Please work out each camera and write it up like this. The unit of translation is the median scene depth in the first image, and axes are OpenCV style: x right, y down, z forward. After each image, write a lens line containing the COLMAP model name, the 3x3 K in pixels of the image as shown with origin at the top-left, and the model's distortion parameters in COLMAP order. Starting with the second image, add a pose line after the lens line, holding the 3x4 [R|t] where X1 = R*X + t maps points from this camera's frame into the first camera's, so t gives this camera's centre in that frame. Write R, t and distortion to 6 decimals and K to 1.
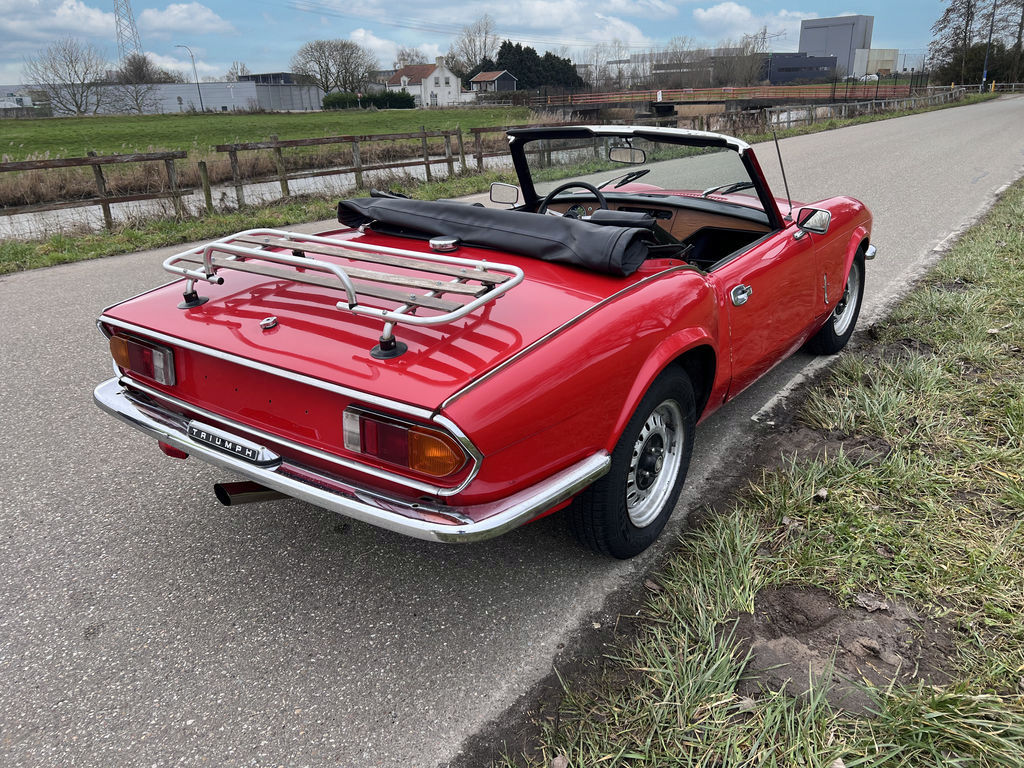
lens RADIAL K [[782.1, 0, 510.0], [0, 782.1, 384.6], [0, 0, 1]] dist [0.012061, -0.007690]
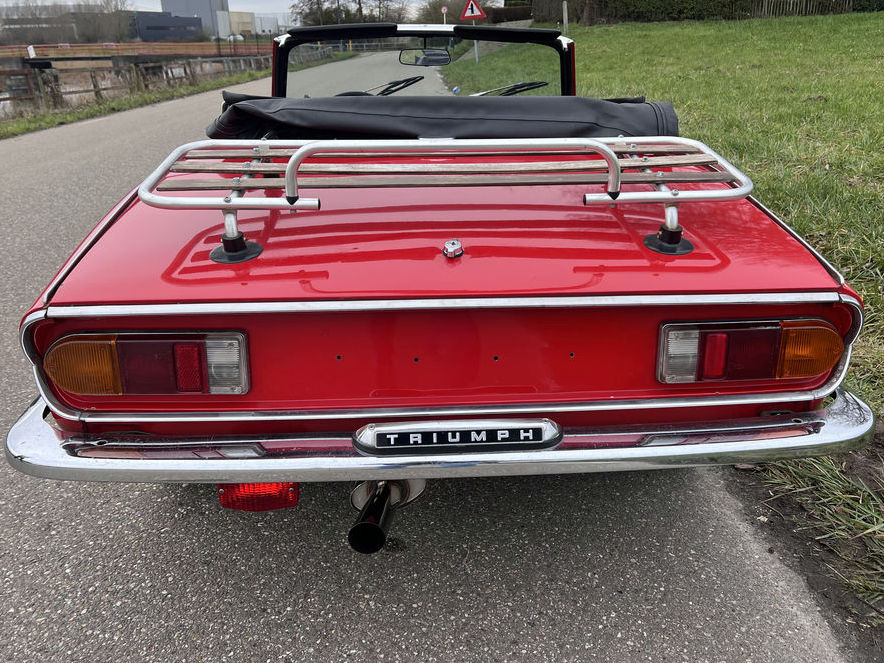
lens RADIAL K [[777.6, 0, 442.4], [0, 777.6, 325.8], [0, 0, 1]] dist [0.008586, -0.023592]
pose [[0.769643, -0.202453, 0.605527, -0.391077], [0.216723, 0.974926, 0.050498, -0.025530], [-0.600567, 0.092366, 0.794221, 0.267103]]
